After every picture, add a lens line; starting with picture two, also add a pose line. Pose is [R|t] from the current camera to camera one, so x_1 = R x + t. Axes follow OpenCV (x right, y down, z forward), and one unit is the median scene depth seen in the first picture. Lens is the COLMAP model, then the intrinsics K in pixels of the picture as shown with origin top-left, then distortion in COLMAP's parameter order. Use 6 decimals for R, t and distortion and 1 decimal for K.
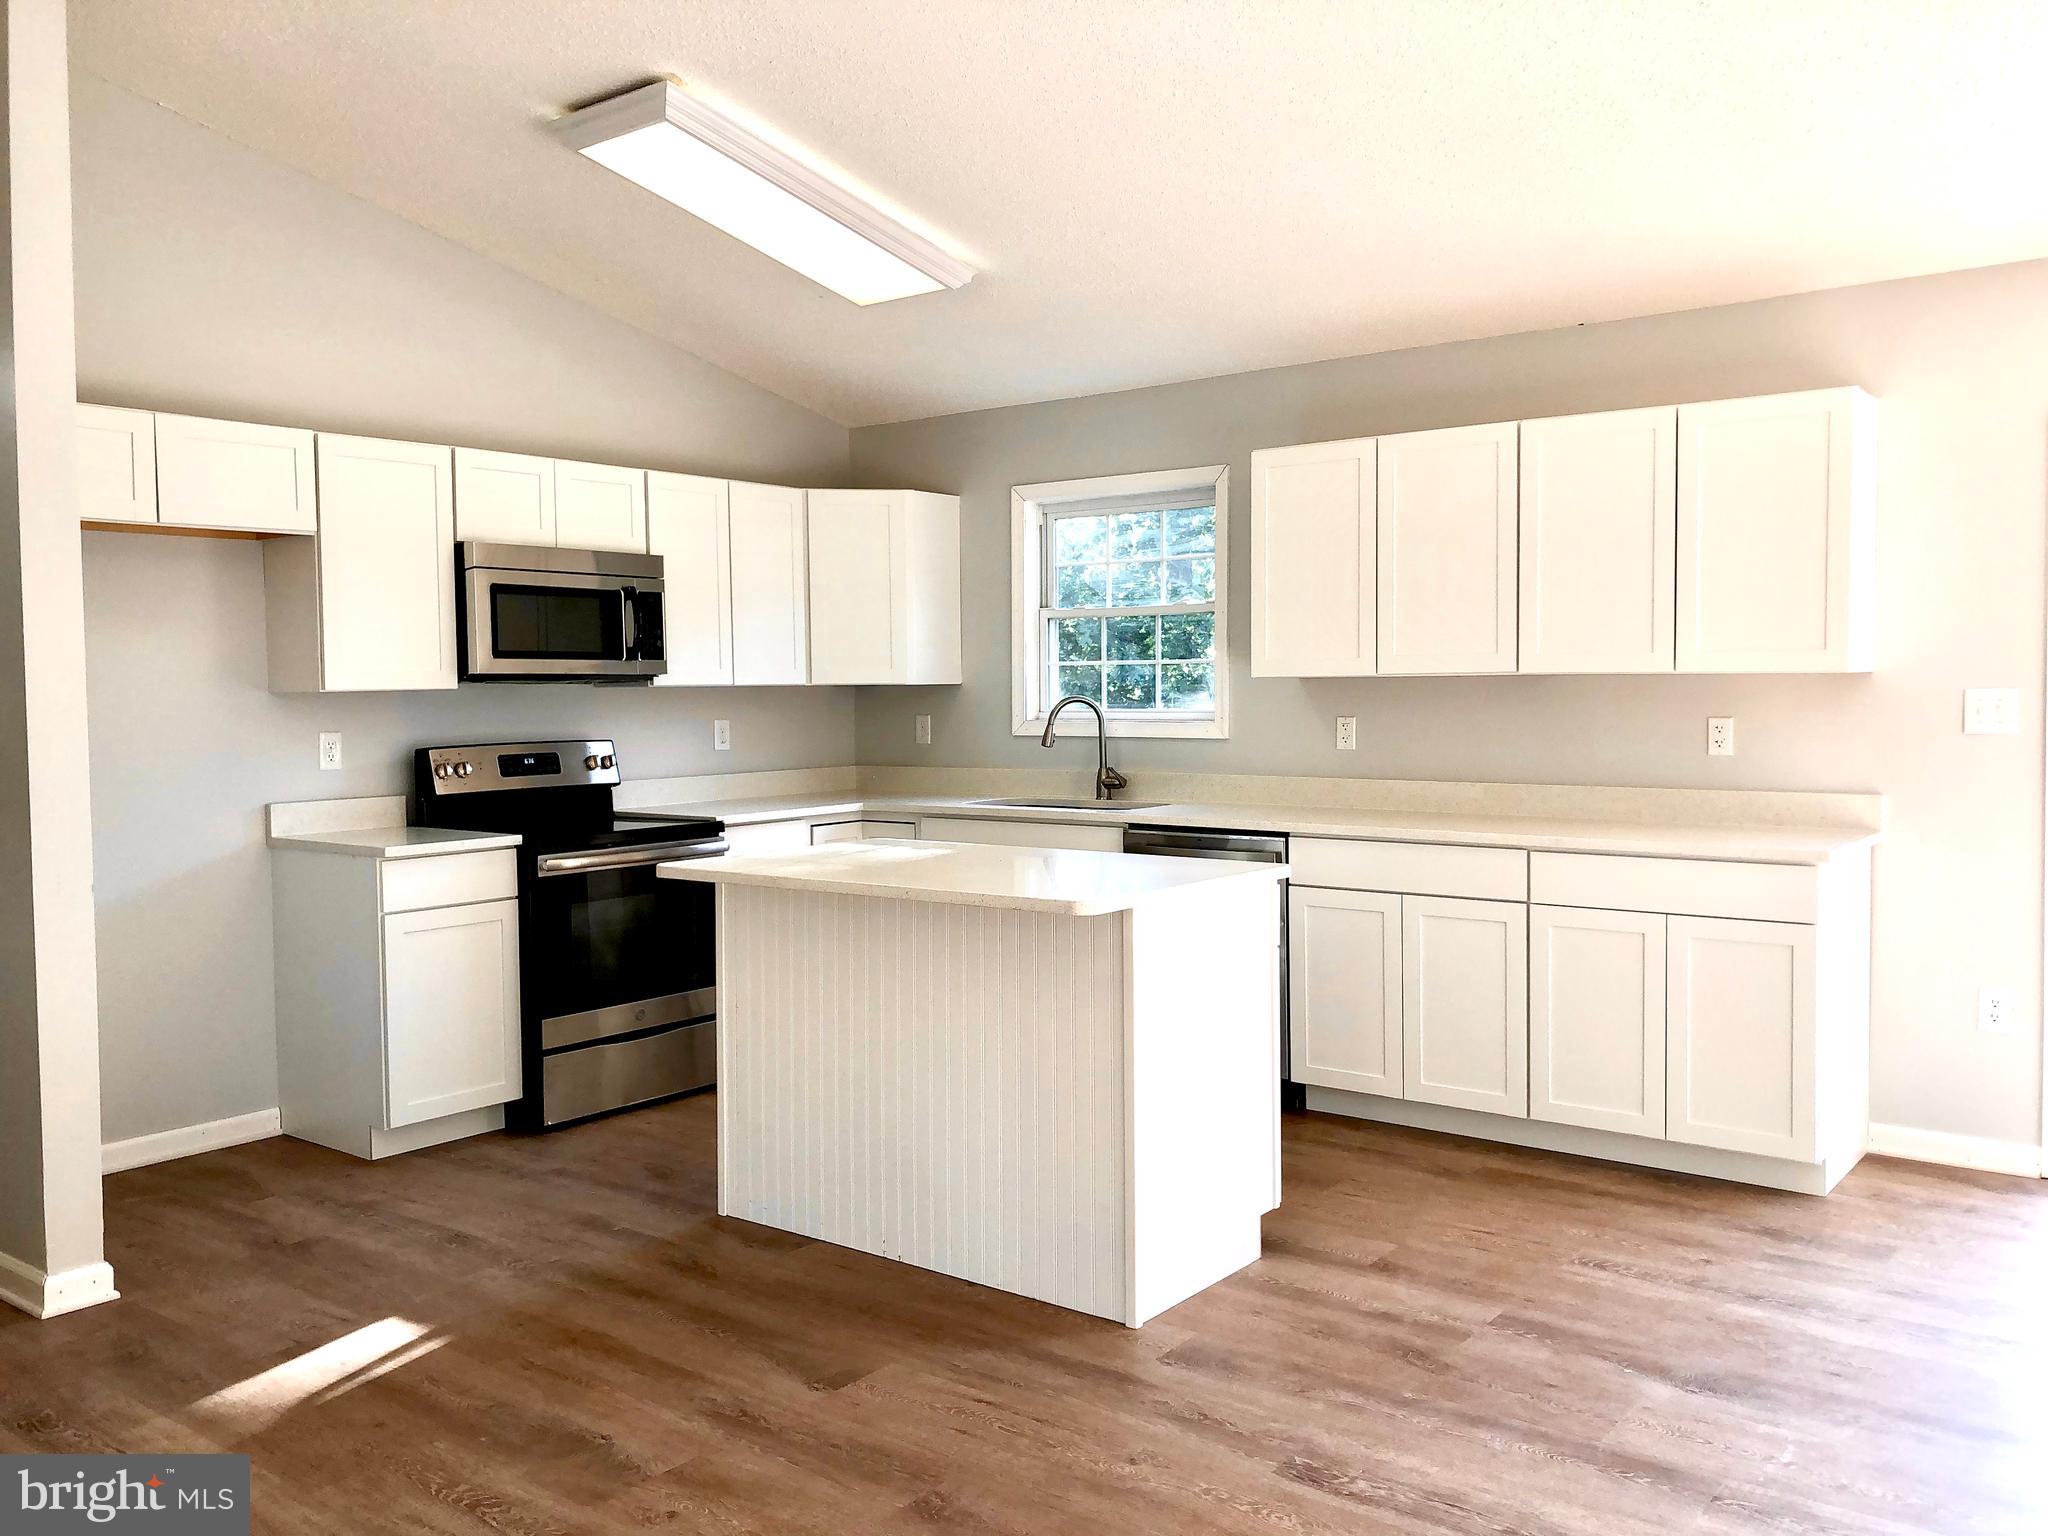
lens RADIAL K [[1707.8, 0, 1020.2], [0, 1707.8, 763.0], [0, 0, 1]] dist [0.033334, -0.016857]
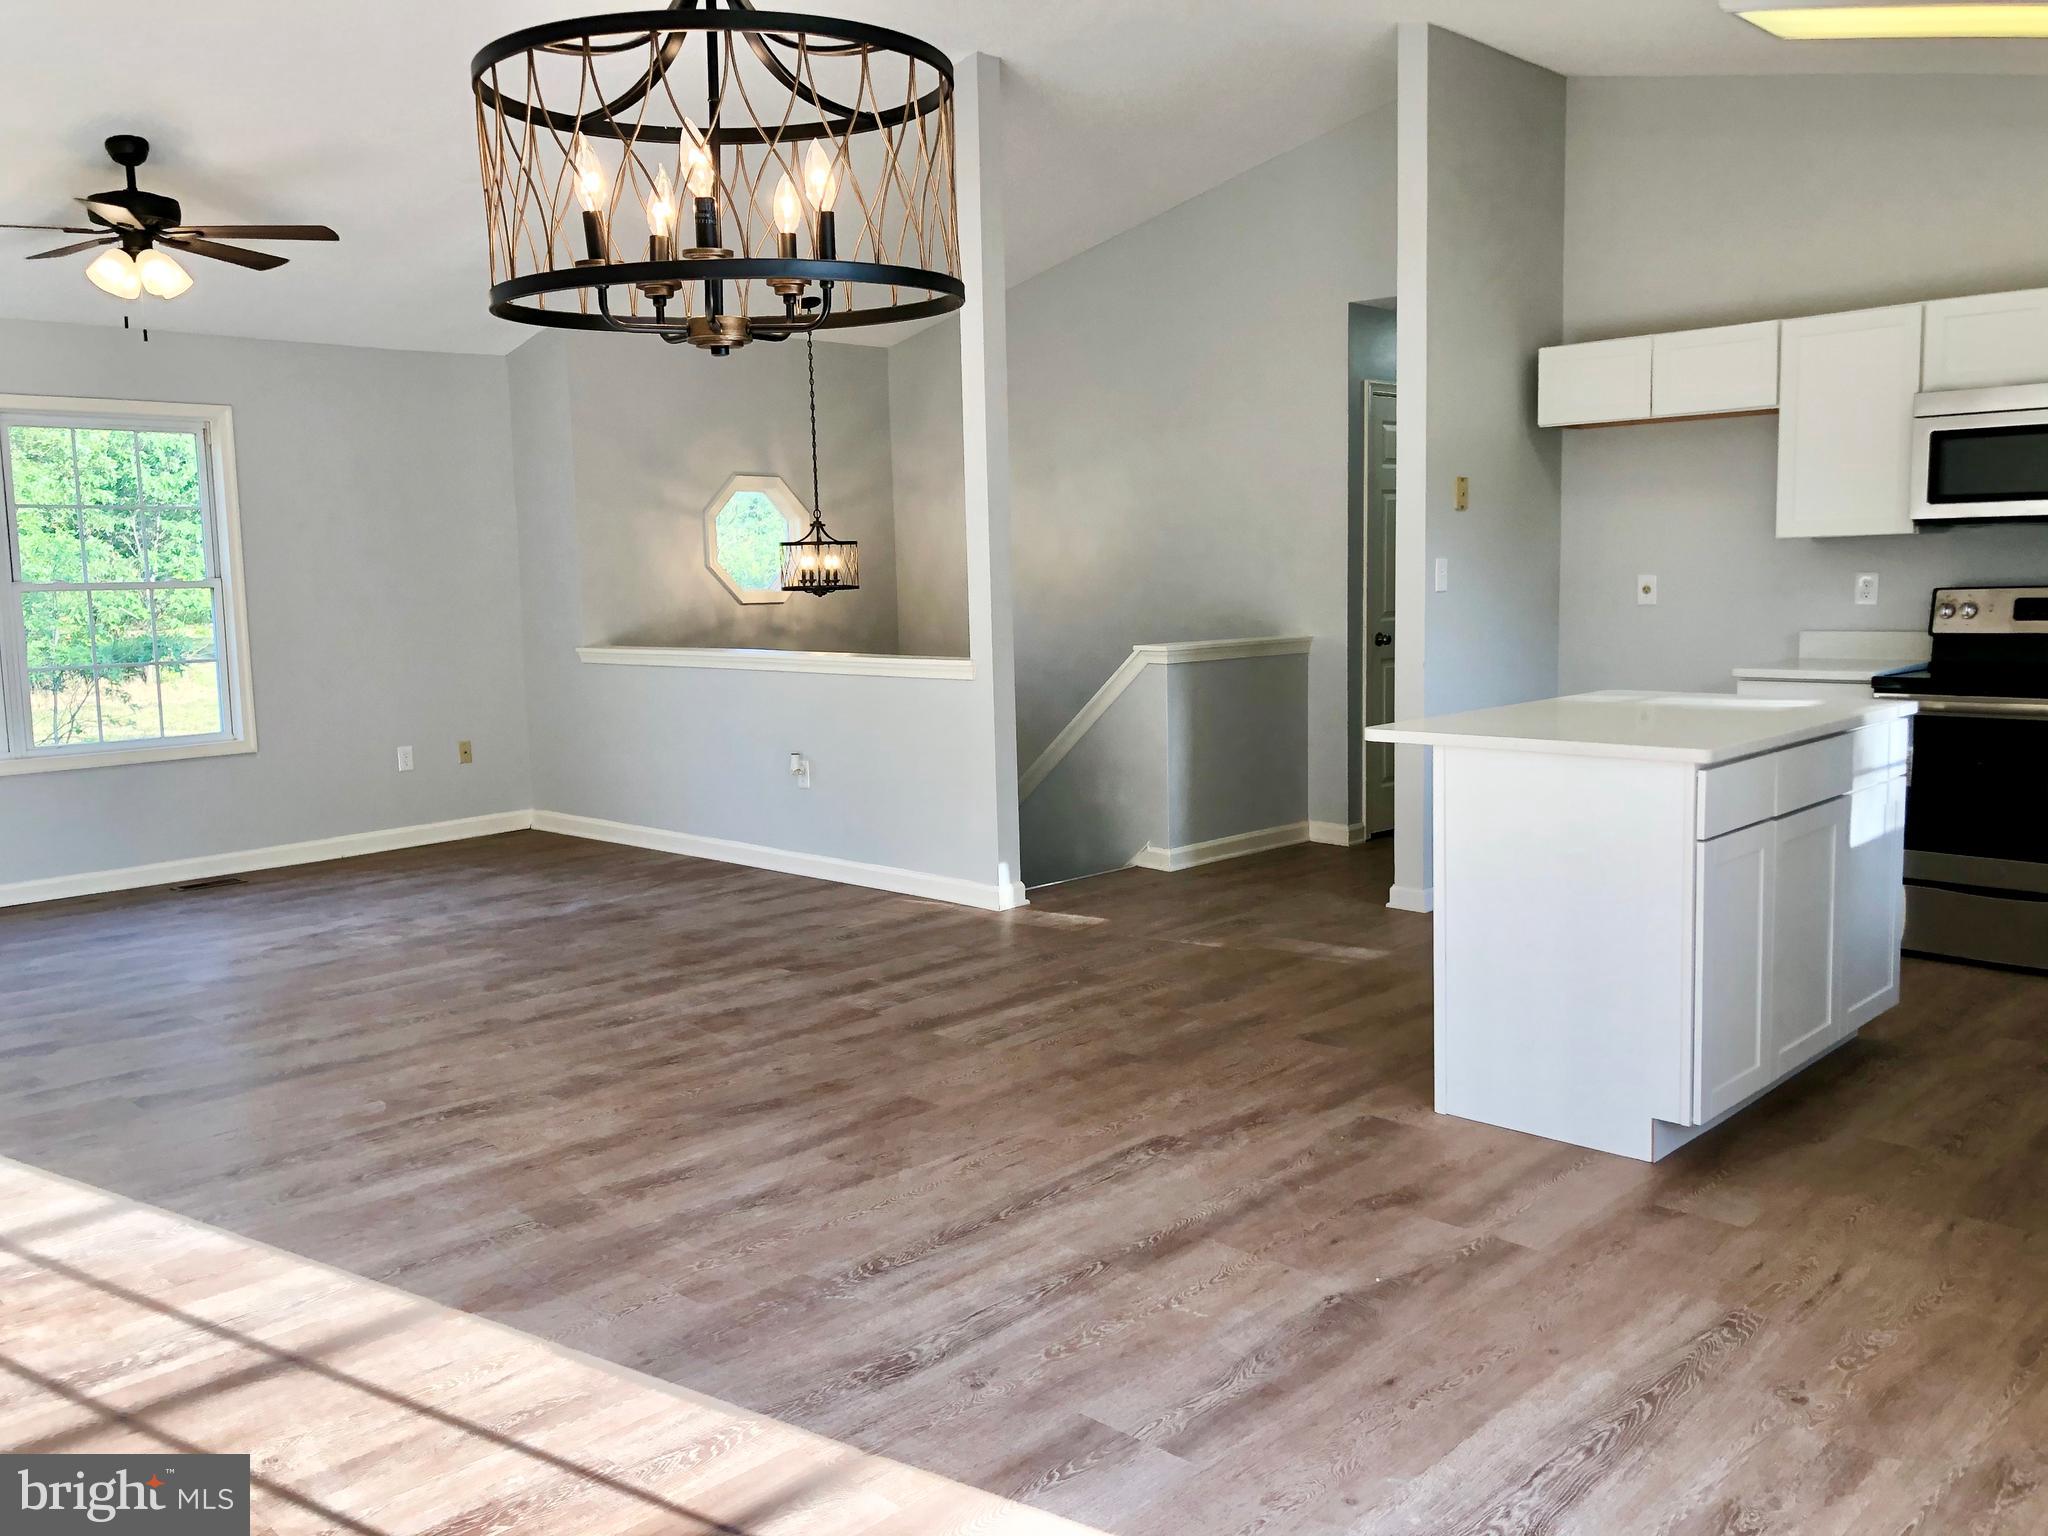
lens RADIAL K [[1707.8, 0, 1020.5], [0, 1707.8, 769.0], [0, 0, 1]] dist [0.033334, -0.016857]
pose [[-0.126820, 0.135653, -0.982606, 1.300056], [-0.024150, 0.989889, 0.139775, -0.054986], [0.991632, 0.041456, -0.122262, 0.927783]]
